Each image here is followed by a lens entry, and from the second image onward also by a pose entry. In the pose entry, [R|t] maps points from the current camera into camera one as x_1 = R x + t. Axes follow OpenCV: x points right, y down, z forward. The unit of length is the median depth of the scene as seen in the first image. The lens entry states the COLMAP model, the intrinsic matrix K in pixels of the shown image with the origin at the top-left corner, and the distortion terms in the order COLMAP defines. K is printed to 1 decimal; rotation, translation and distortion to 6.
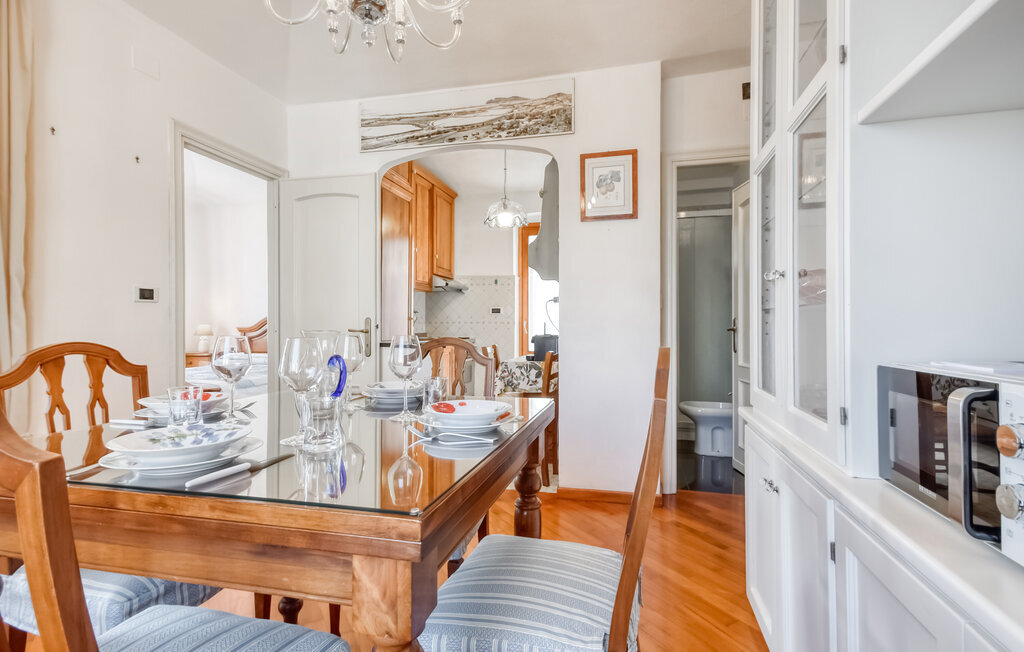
lens RADIAL K [[482.3, 0, 507.5], [0, 482.3, 323.2], [0, 0, 1]] dist [0.024117, 0.001144]
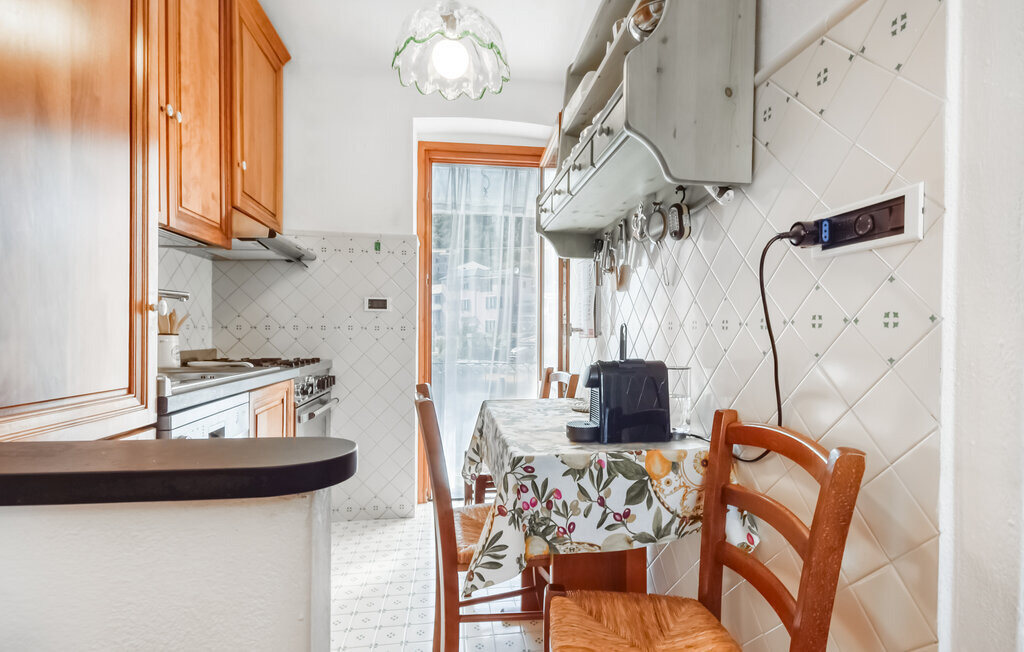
lens RADIAL K [[482.3, 0, 511.6], [0, 482.3, 331.6], [0, 0, 1]] dist [0.024117, 0.001144]
pose [[0.926486, 0.003456, 0.376314, -0.118972], [-0.003782, 0.999993, 0.000129, 0.002971], [-0.376311, -0.001543, 0.926492, 0.691933]]
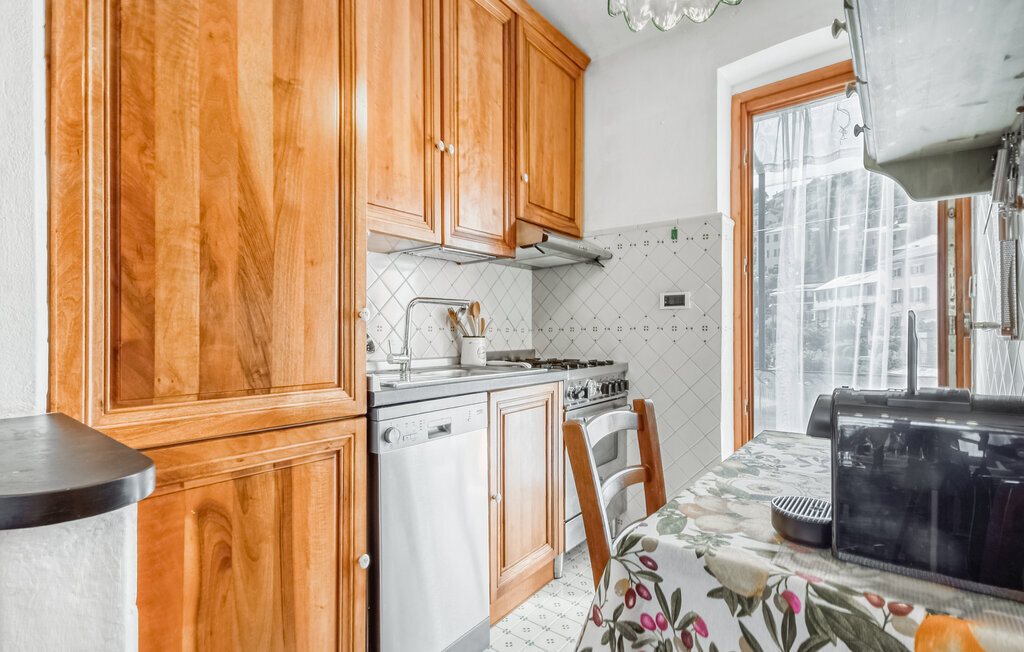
lens RADIAL K [[482.3, 0, 508.3], [0, 482.3, 330.3], [0, 0, 1]] dist [0.024117, 0.001144]
pose [[0.913864, -0.009643, -0.405906, 0.021947], [0.008146, 0.999952, -0.005416, 0.002804], [0.405939, 0.001642, 0.913899, 0.774613]]
